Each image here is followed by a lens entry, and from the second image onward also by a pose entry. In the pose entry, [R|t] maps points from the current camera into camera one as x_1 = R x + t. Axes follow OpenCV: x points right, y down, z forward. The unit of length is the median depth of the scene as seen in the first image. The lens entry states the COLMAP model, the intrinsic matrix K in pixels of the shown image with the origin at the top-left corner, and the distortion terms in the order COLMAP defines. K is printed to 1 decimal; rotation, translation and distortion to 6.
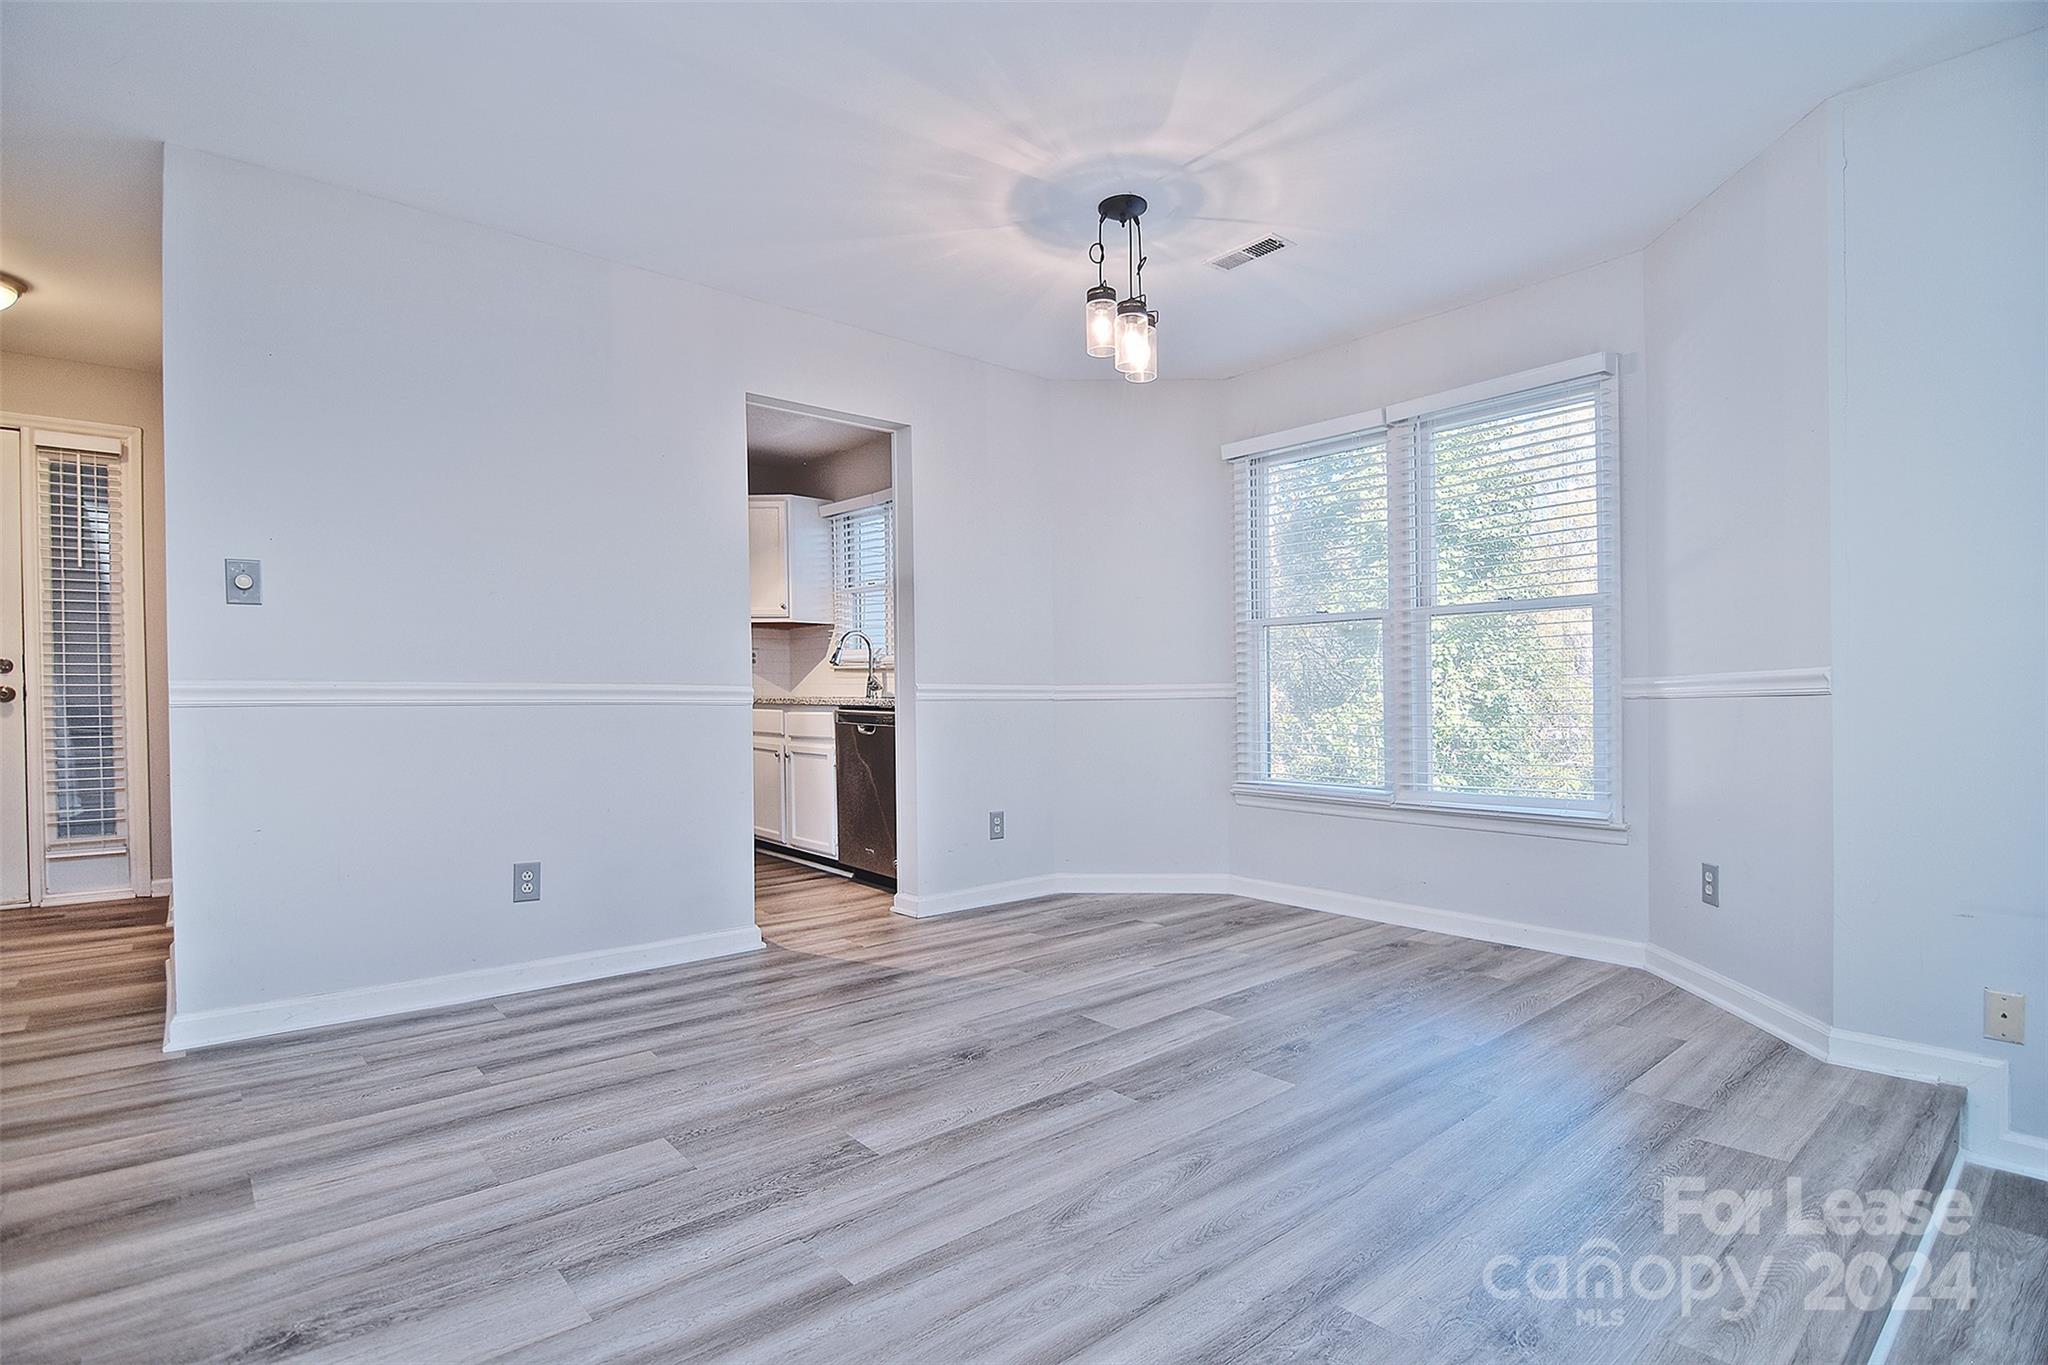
lens RADIAL K [[993.0, 0, 1022.1], [0, 993.0, 689.0], [0, 0, 1]] dist [-0.004855, -0.009094]
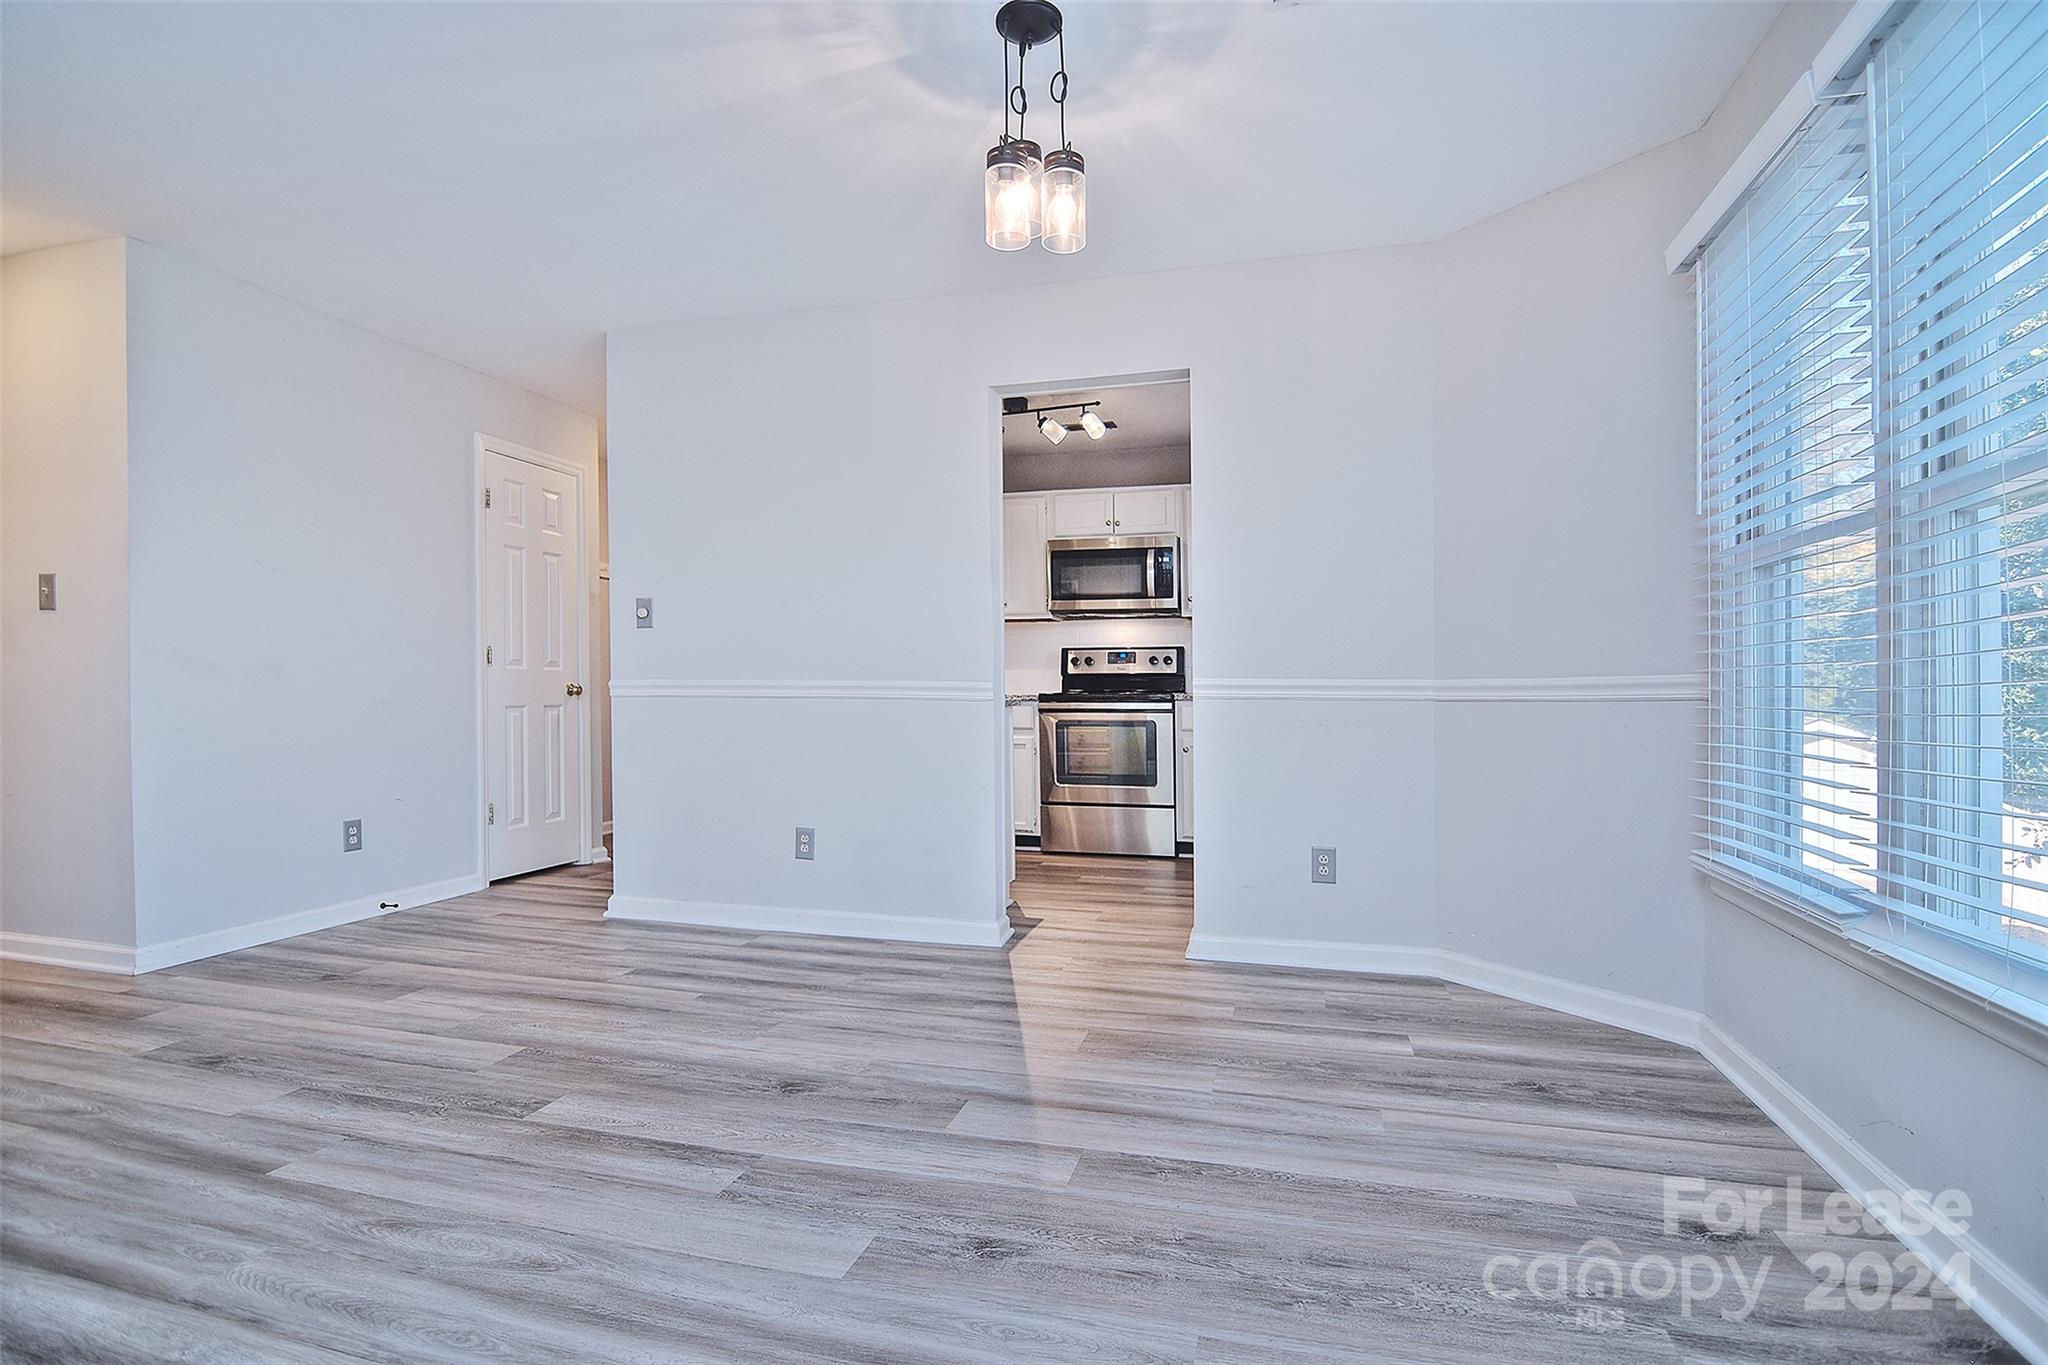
lens RADIAL K [[993.0, 0, 1015.6], [0, 993.0, 700.9], [0, 0, 1]] dist [-0.004855, -0.009094]
pose [[0.553934, 0.013294, -0.832454, 0.700937], [0.002708, 0.999838, 0.017769, -0.002105], [0.832556, -0.012097, 0.553809, 0.574079]]
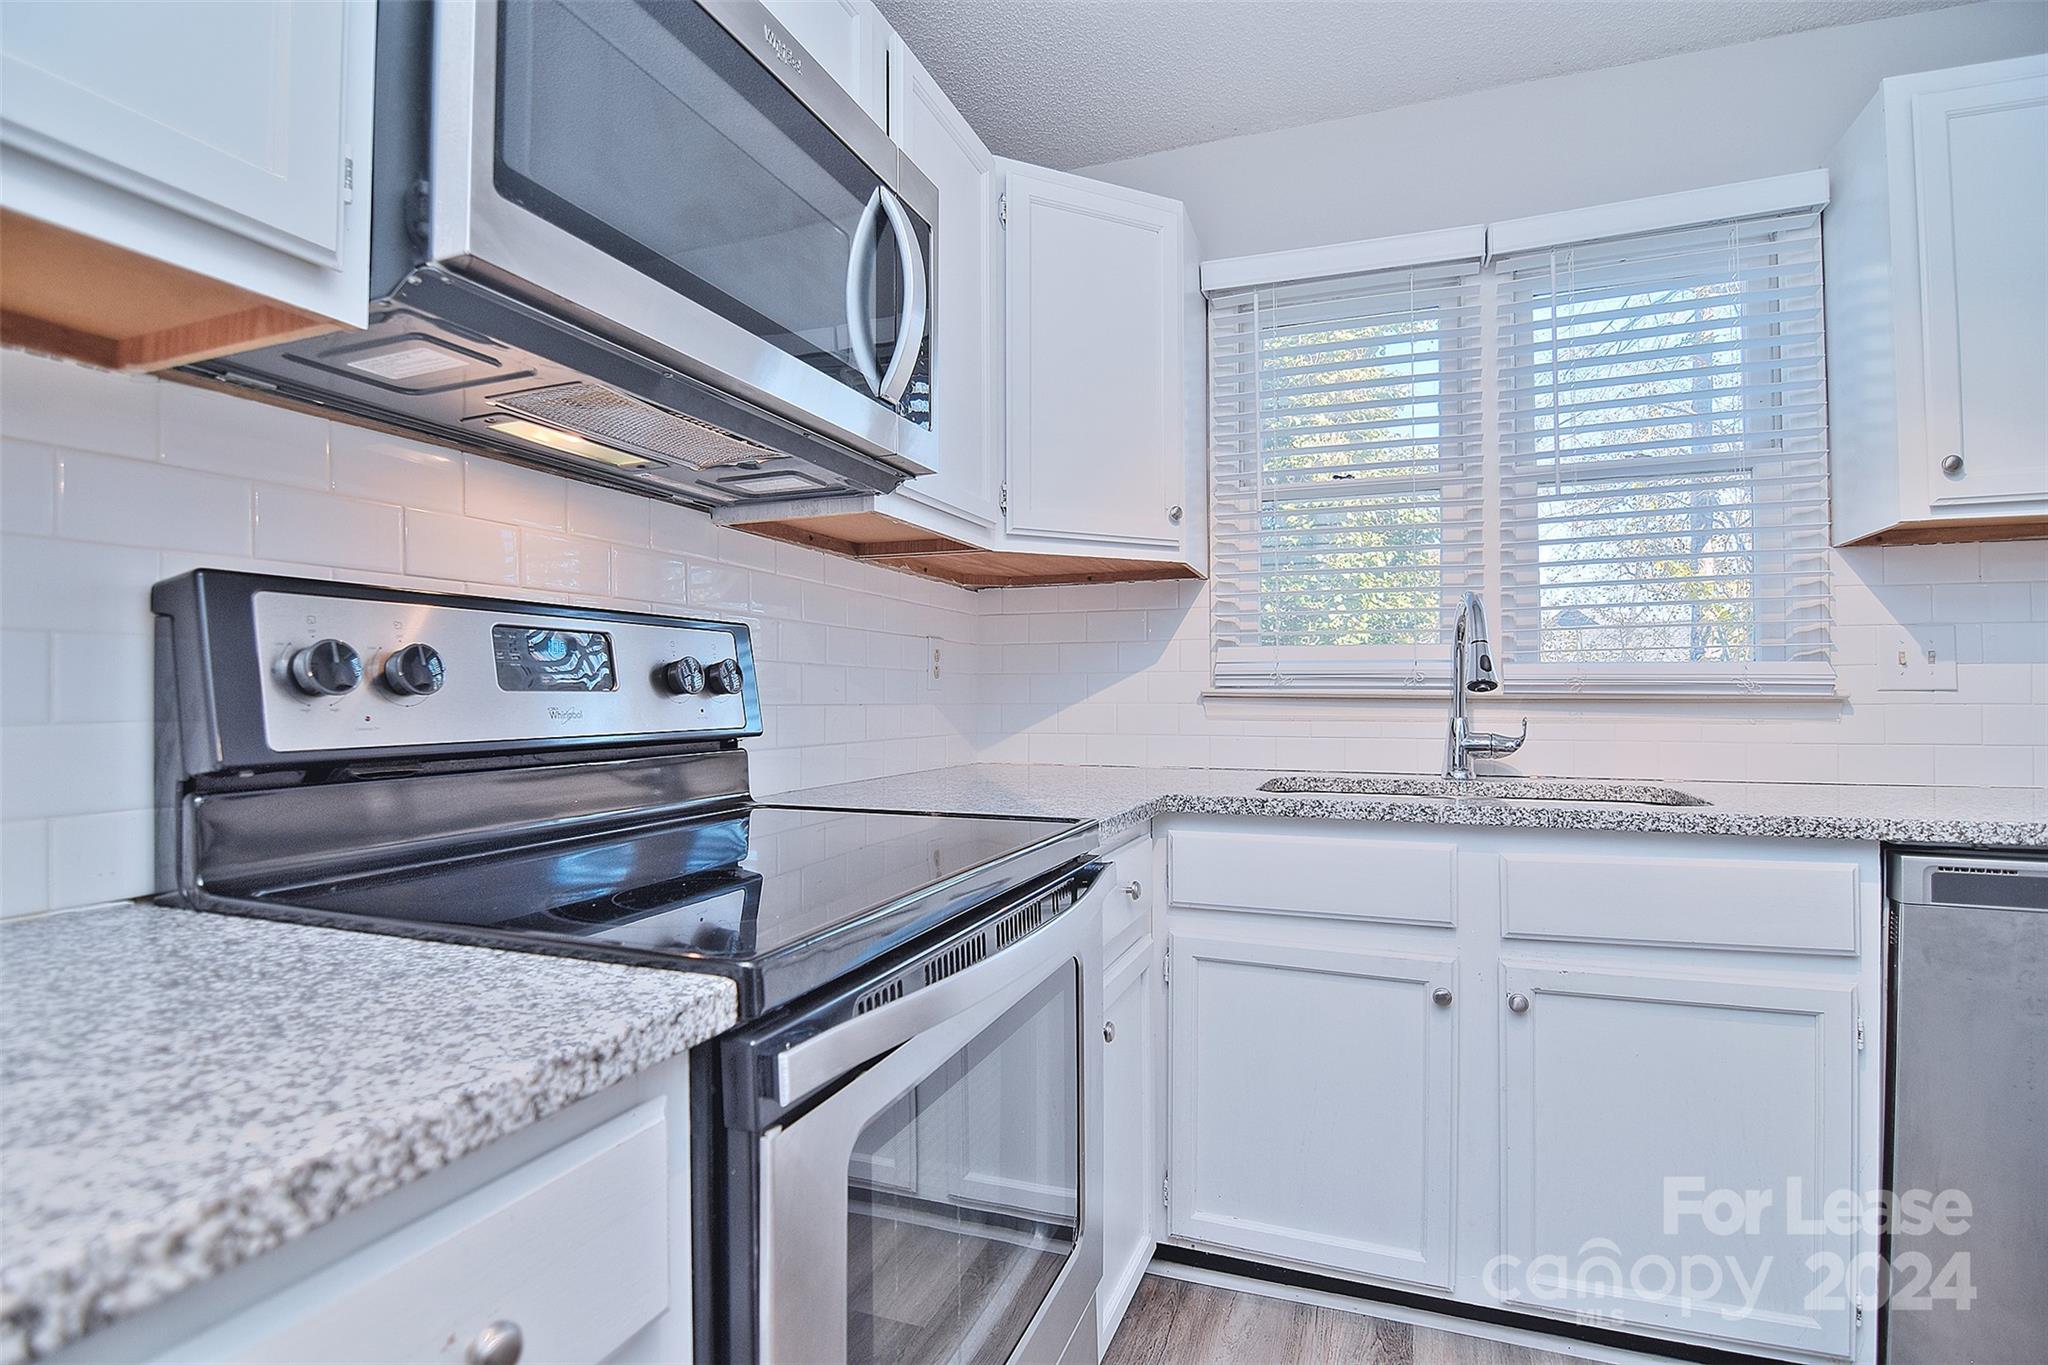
lens RADIAL K [[993.0, 0, 1042.2], [0, 993.0, 669.9], [0, 0, 1]] dist [-0.004855, -0.009094]
pose [[0.874657, 0.017655, 0.484420, -0.875359], [-0.005750, 0.999644, -0.026052, -0.040196], [-0.484708, 0.020002, 0.874447, 1.435266]]
